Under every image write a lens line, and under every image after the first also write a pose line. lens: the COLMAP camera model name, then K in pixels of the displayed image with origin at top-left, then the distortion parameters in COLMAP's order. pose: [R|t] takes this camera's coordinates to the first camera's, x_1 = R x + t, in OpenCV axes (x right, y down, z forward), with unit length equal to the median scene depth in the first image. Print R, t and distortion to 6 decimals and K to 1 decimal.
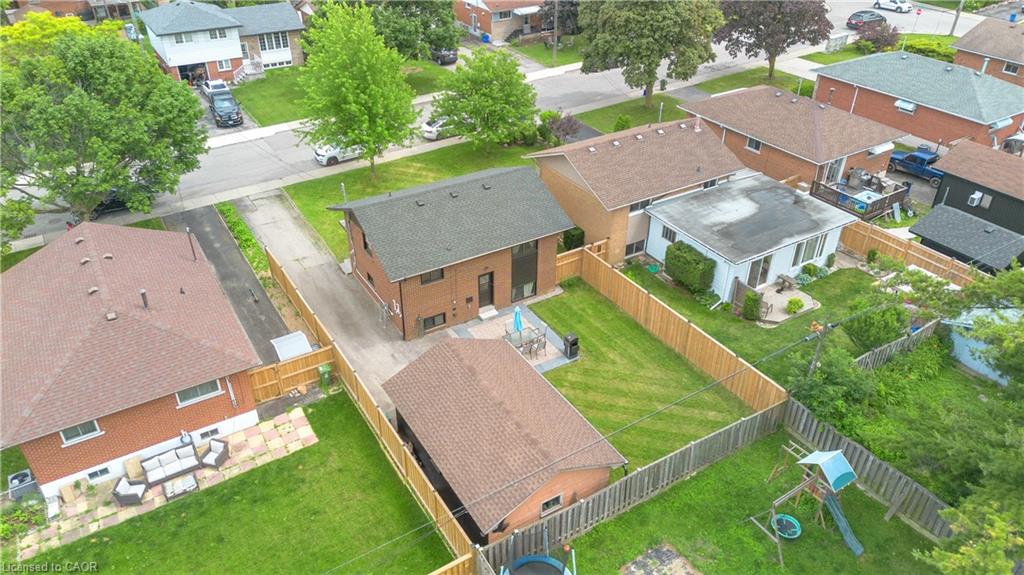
lens RADIAL K [[719.3, 0, 512.0], [0, 719.3, 287.5], [0, 0, 1]] dist [0.065013, -0.055772]
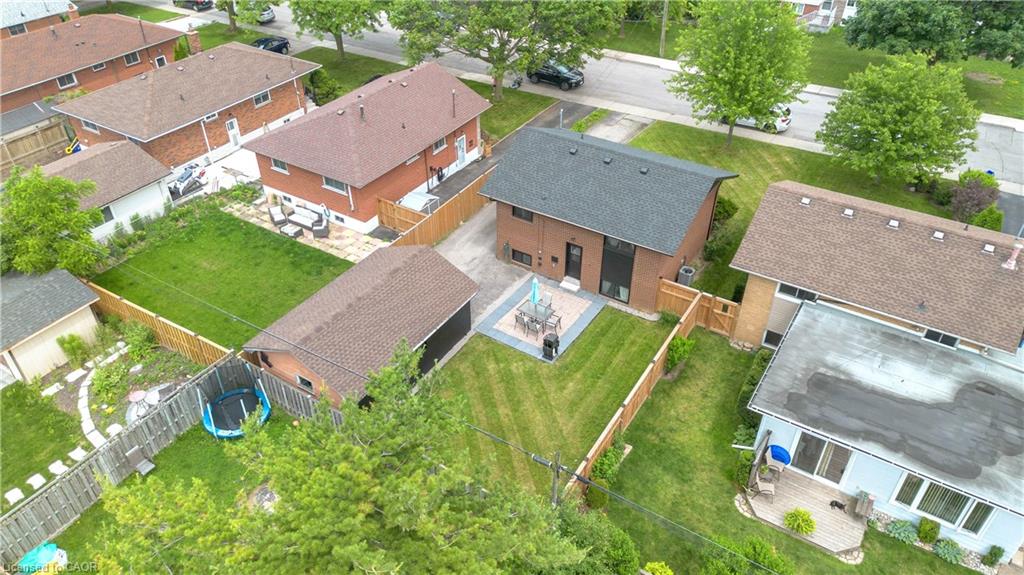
lens RADIAL K [[719.3, 0, 512.0], [0, 719.3, 287.5], [0, 0, 1]] dist [0.065013, -0.055772]
pose [[0.444370, 0.540906, -0.714112, 0.603015], [-0.487927, 0.814664, 0.313448, -0.218579], [0.751307, 0.209147, 0.625935, 0.327116]]
